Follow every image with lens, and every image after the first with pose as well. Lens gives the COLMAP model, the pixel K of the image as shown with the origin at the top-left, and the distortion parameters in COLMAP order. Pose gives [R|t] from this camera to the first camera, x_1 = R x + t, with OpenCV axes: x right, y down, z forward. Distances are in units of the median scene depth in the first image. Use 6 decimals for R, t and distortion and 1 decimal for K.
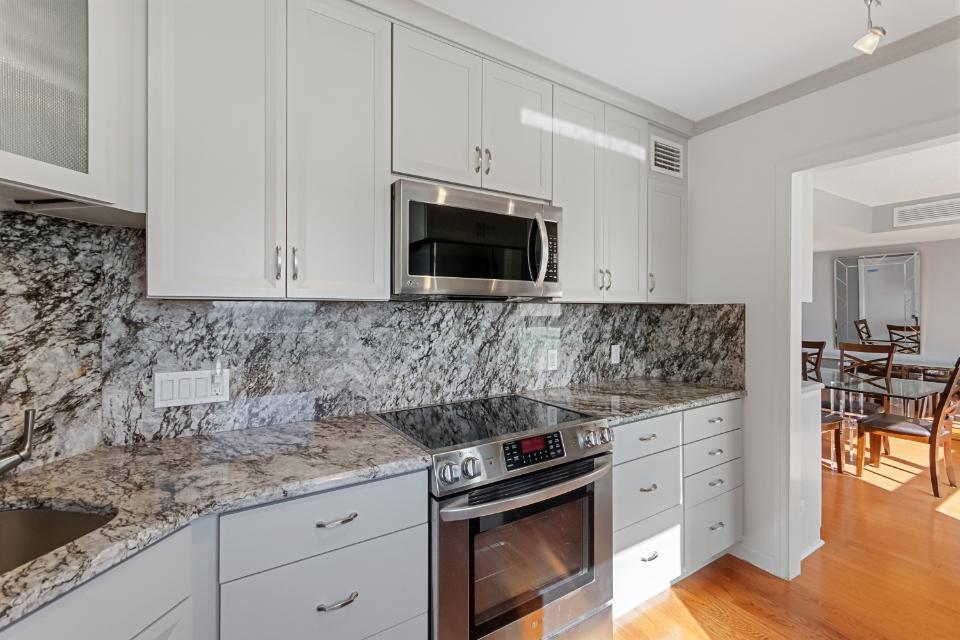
lens RADIAL K [[422.3, 0, 482.6], [0, 422.3, 308.7], [0, 0, 1]] dist [0.000066, 0.000089]
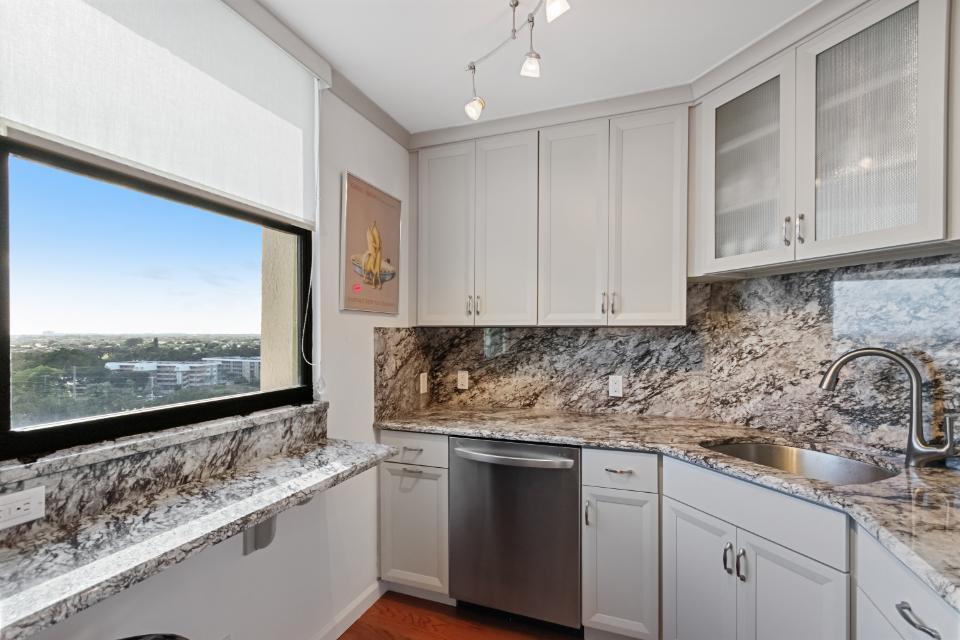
lens RADIAL K [[430.3, 0, 483.1], [0, 430.3, 341.6], [0, 0, 1]] dist [0.014366, 0.000346]
pose [[-0.805707, 0.009709, -0.592235, 0.353747], [0.000449, 0.999875, 0.015780, 0.000376], [0.592314, 0.012449, -0.805611, 0.565827]]
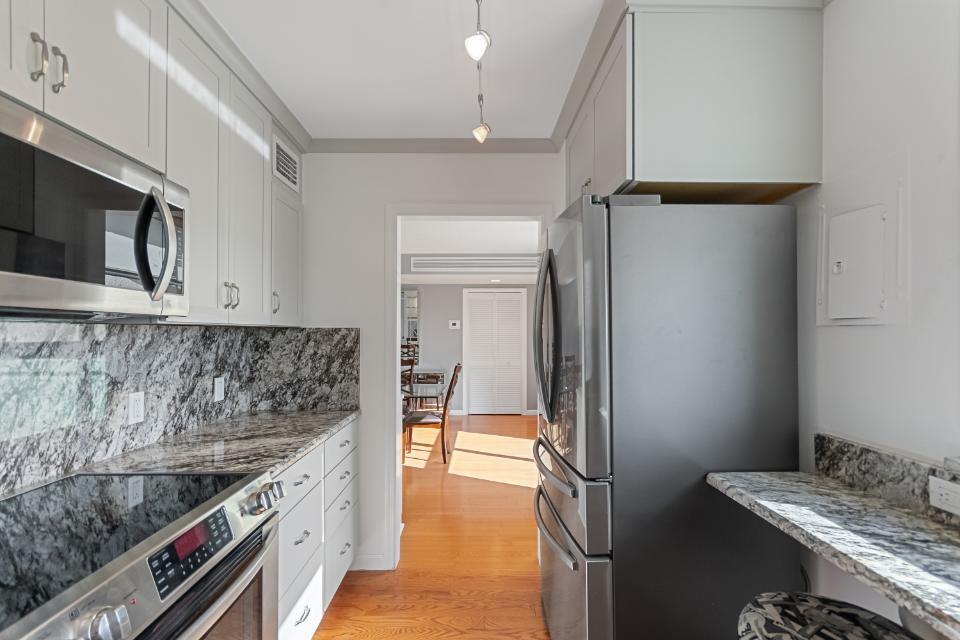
lens RADIAL K [[430.3, 0, 484.7], [0, 430.3, 331.9], [0, 0, 1]] dist [0.001771, -0.000082]
pose [[0.522674, 0.002193, 0.852530, -0.136611], [-0.003807, 0.999993, -0.000238, -0.002802], [-0.852524, -0.003121, 0.522679, 0.167760]]
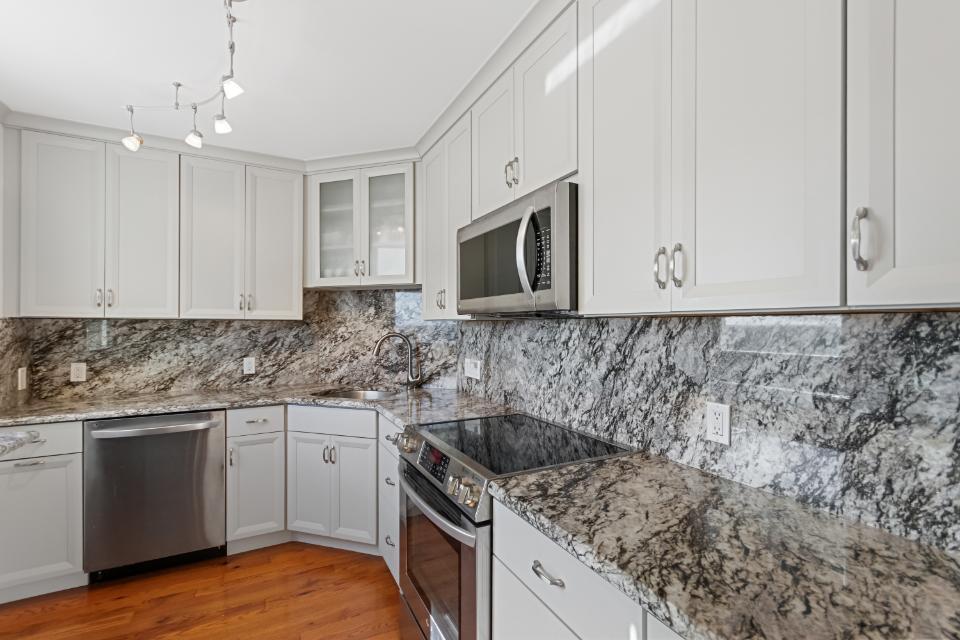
lens RADIAL K [[428.9, 0, 484.3], [0, 428.9, 322.3], [0, 0, 1]] dist [0.001752, 0.000253]
pose [[-0.098552, -0.007831, -0.995101, 0.749856], [0.000124, 0.999969, -0.007881, -0.000682], [0.995132, -0.000900, -0.098548, 0.784757]]
